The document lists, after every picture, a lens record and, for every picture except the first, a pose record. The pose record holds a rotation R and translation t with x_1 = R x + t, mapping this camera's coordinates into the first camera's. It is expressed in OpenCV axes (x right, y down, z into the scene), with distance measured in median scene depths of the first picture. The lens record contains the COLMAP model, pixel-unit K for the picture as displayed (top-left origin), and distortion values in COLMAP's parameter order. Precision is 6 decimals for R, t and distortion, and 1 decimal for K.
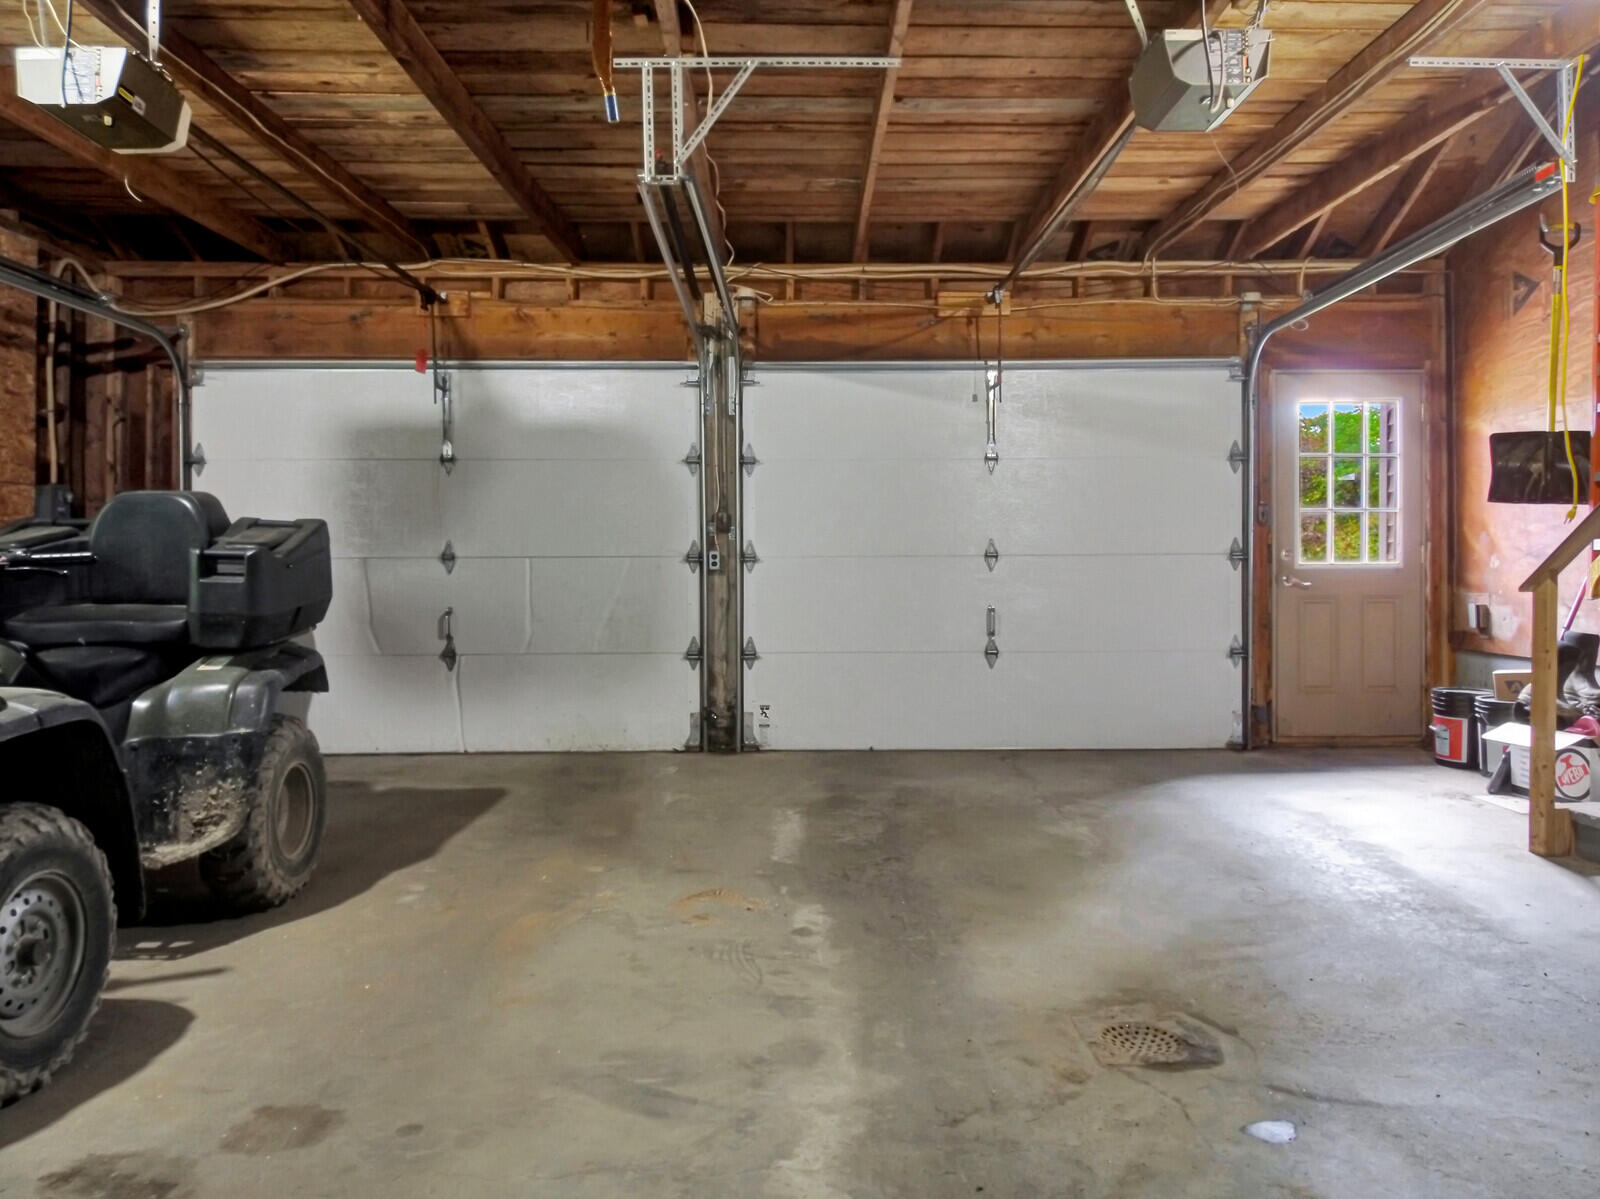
lens RADIAL K [[1083.0, 0, 809.6], [0, 1083.0, 589.4], [0, 0, 1]] dist [0.055619, -0.084138]
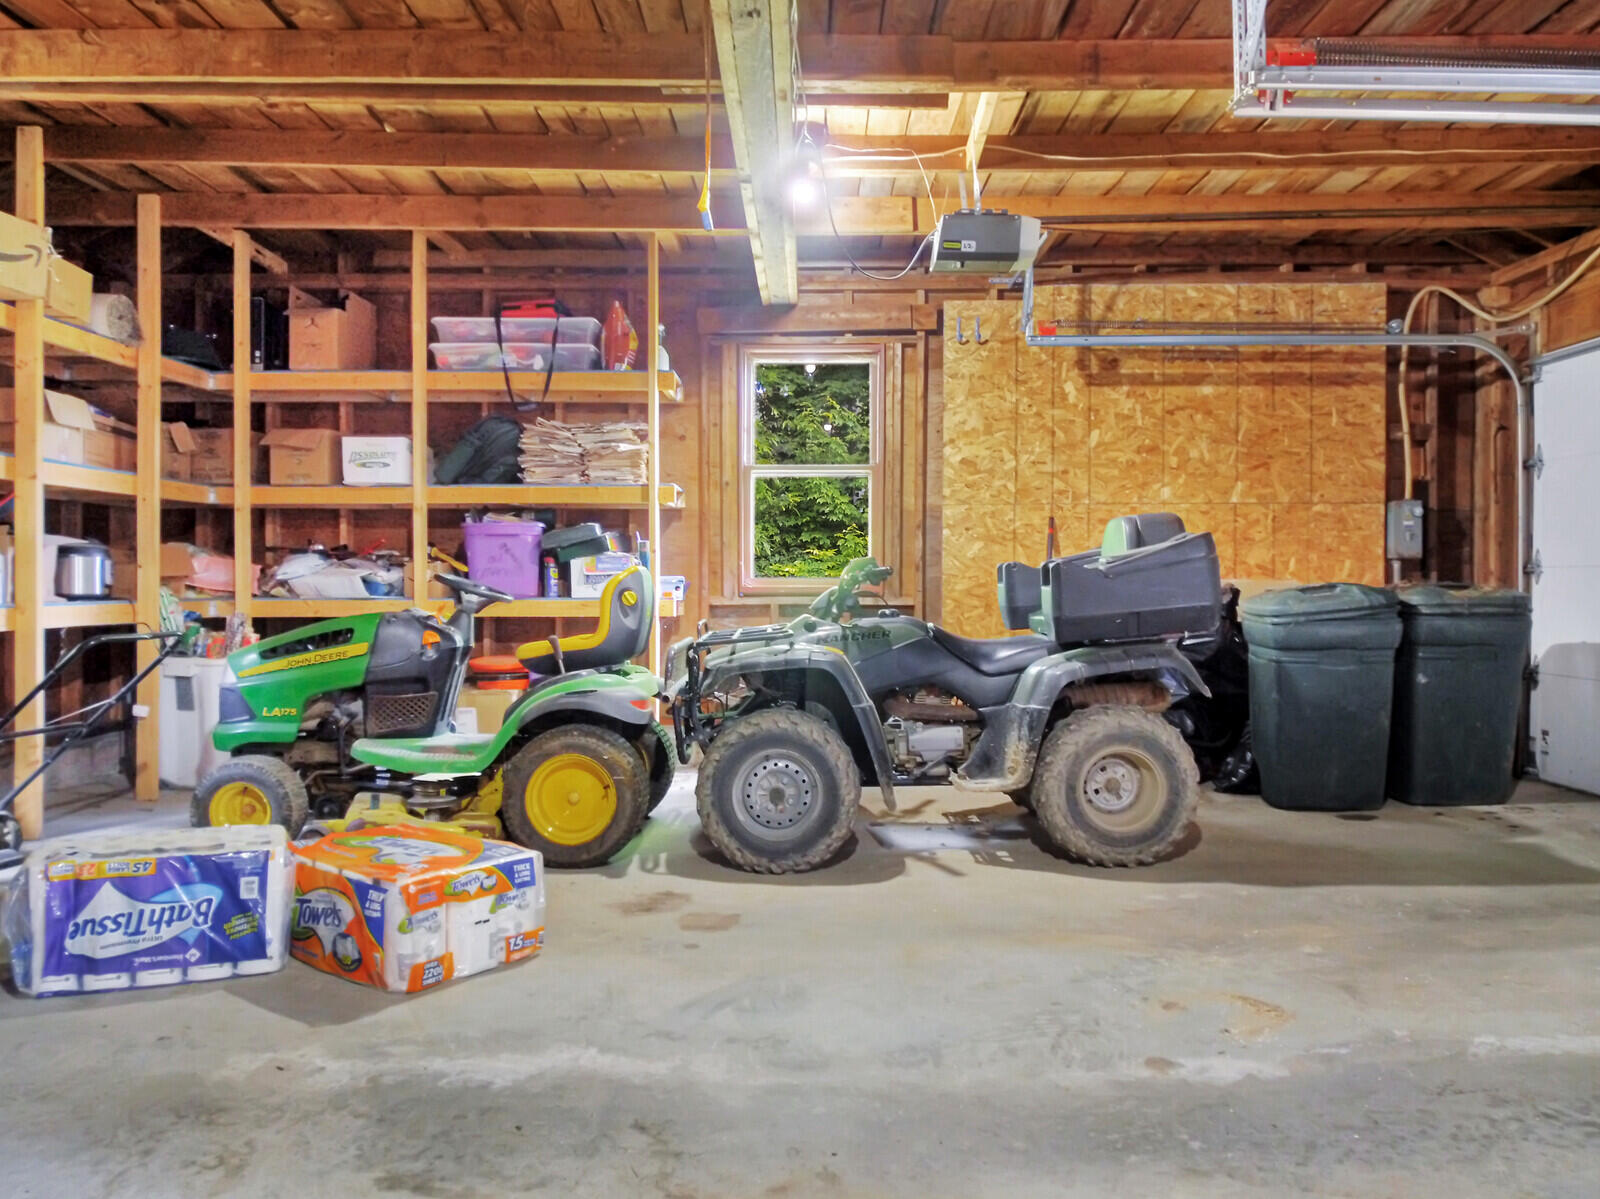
lens RADIAL K [[1083.0, 0, 809.6], [0, 1083.0, 589.4], [0, 0, 1]] dist [0.055619, -0.084138]
pose [[-0.004305, 0.013792, -0.999896, 0.727731], [-0.021332, 0.999676, 0.013881, -0.017132], [0.999763, 0.021390, -0.004010, 0.737564]]
